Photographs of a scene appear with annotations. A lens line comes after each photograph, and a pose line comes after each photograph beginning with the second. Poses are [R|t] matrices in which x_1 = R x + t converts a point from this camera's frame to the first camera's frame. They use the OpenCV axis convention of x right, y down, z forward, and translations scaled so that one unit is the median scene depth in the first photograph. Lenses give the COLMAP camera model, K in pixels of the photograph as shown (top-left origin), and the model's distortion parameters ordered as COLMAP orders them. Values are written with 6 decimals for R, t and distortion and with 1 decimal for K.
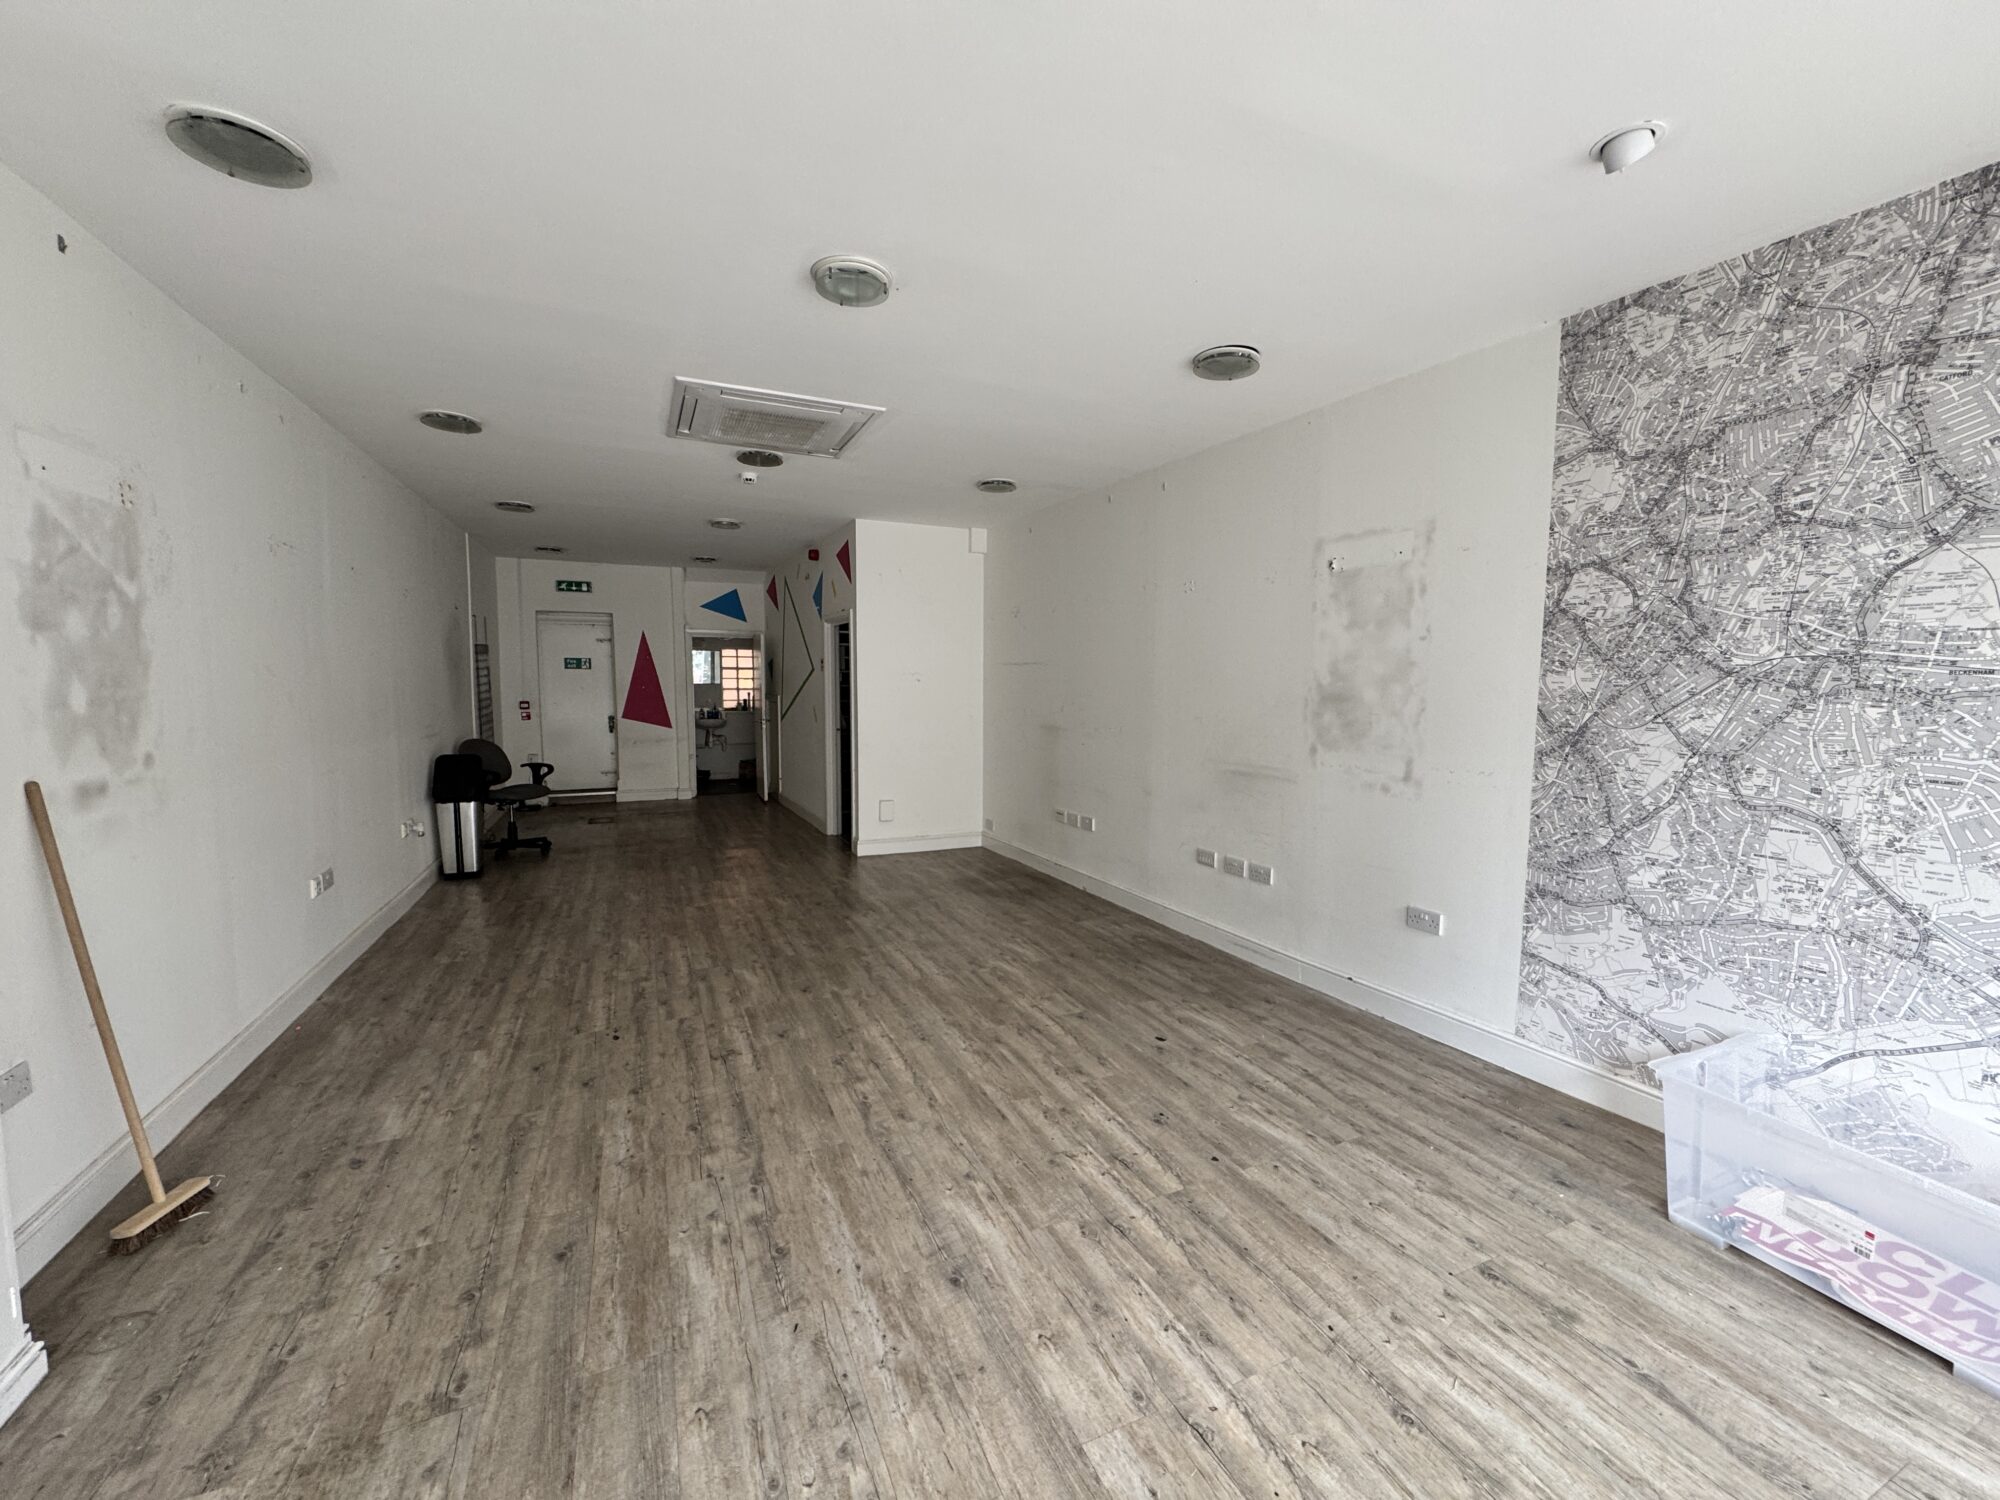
lens RADIAL K [[808.9, 0, 994.4], [0, 808.9, 744.6], [0, 0, 1]] dist [-0.000414, 0.000084]
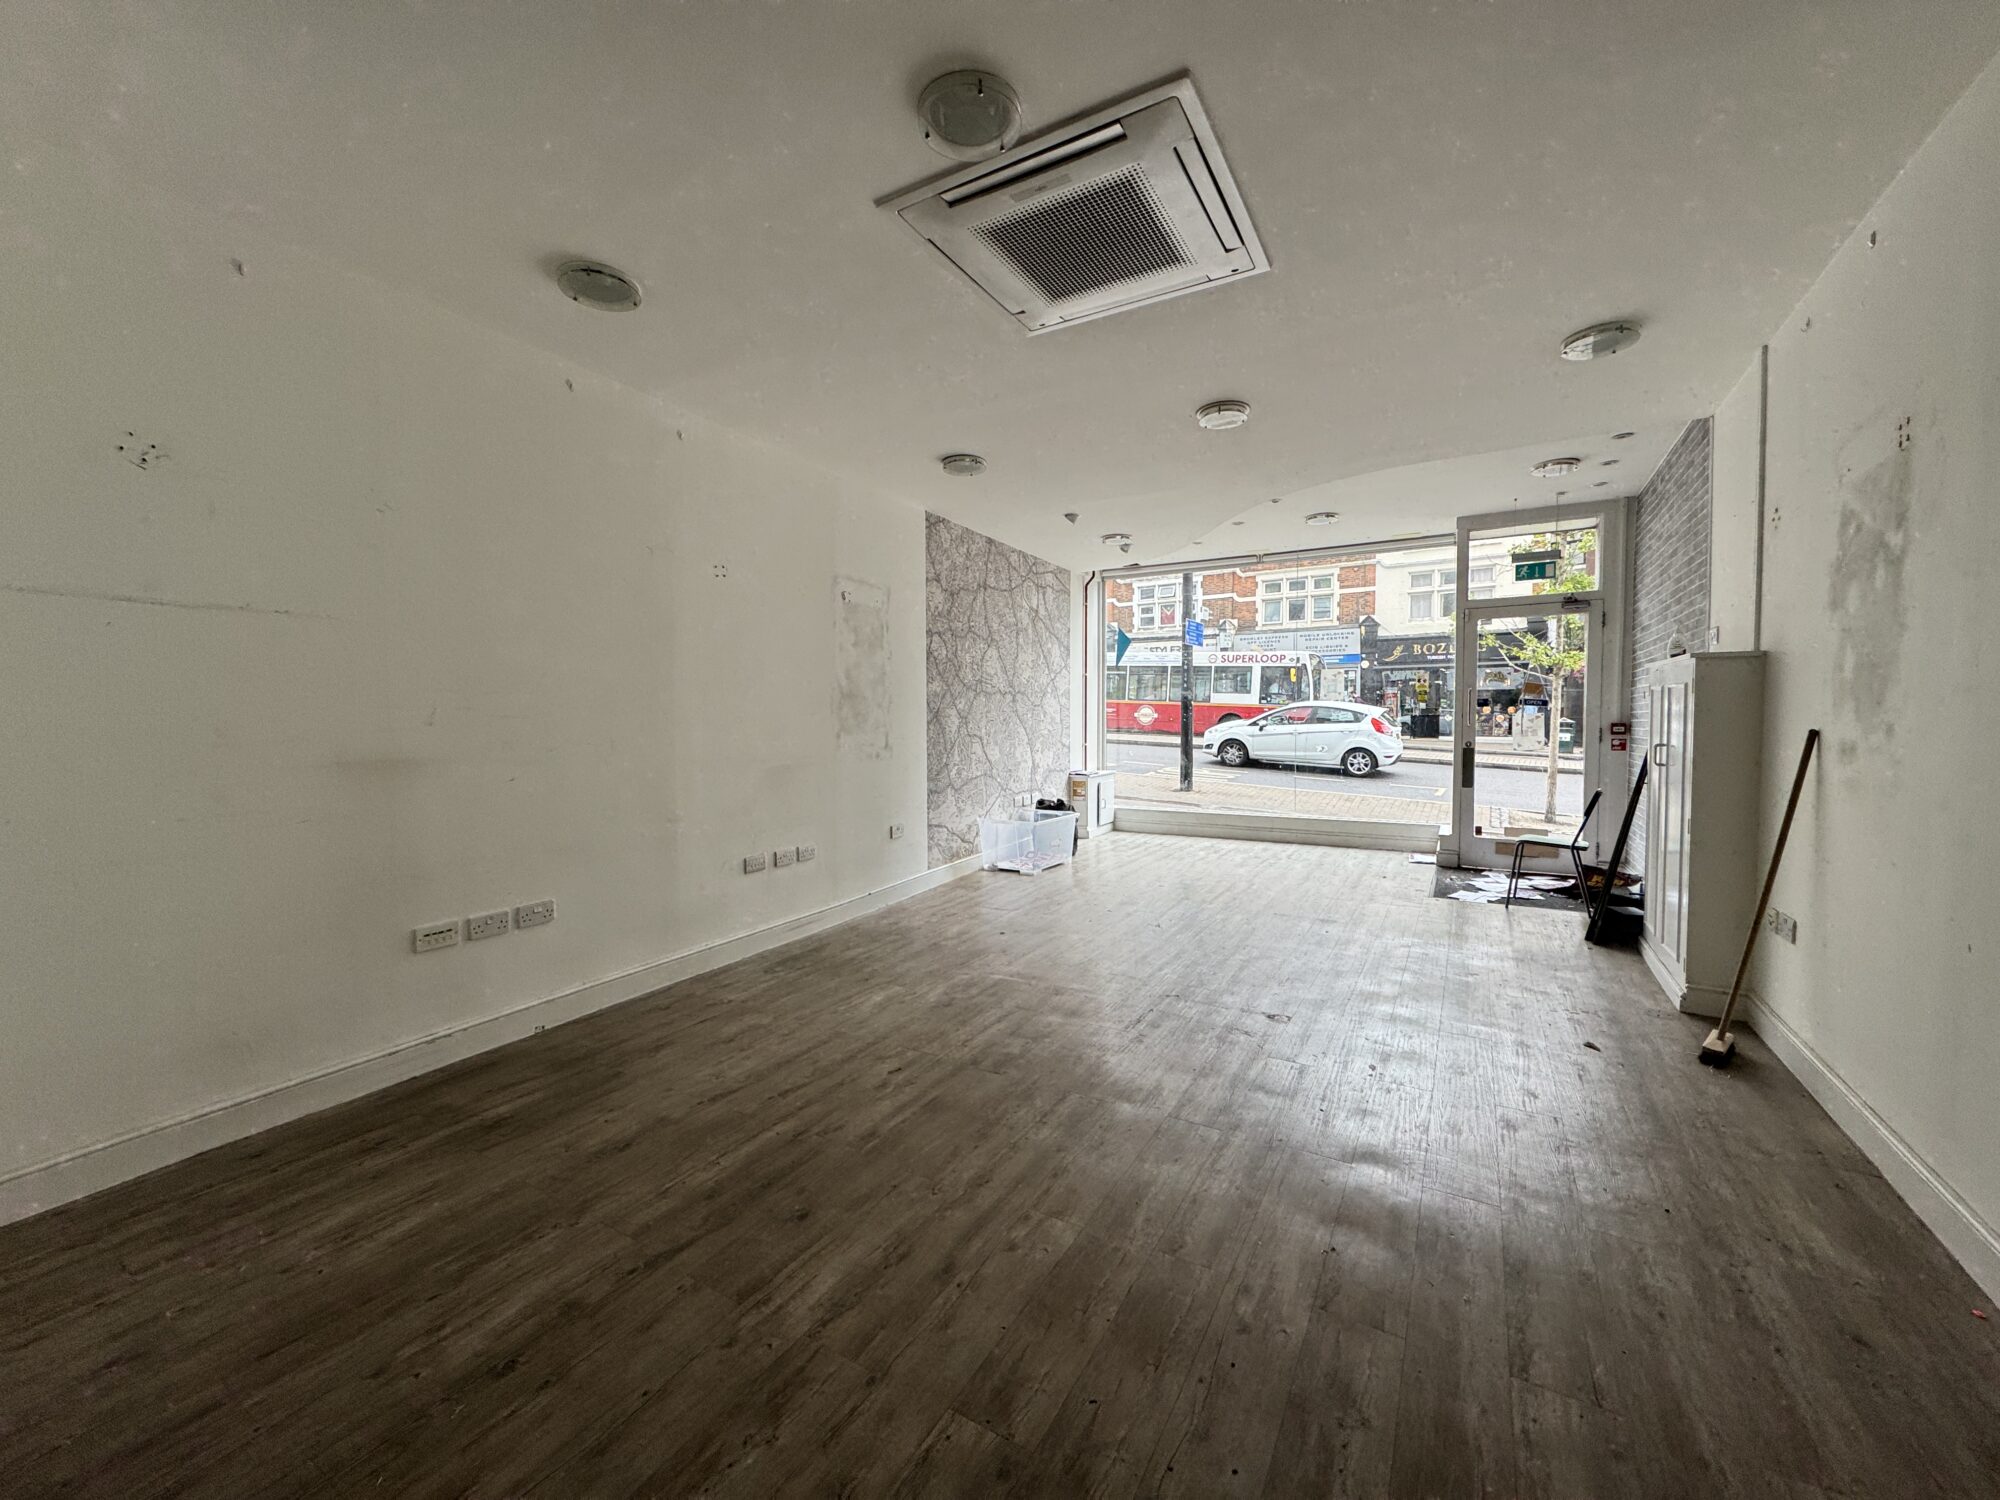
lens RADIAL K [[808.9, 0, 1001.9], [0, 808.9, 756.7], [0, 0, 1]] dist [-0.000414, 0.000084]
pose [[-0.592588, -0.041192, 0.804452, -1.112994], [0.069347, 0.992375, 0.101898, -0.104094], [-0.802515, 0.116170, -0.585213, 2.169386]]
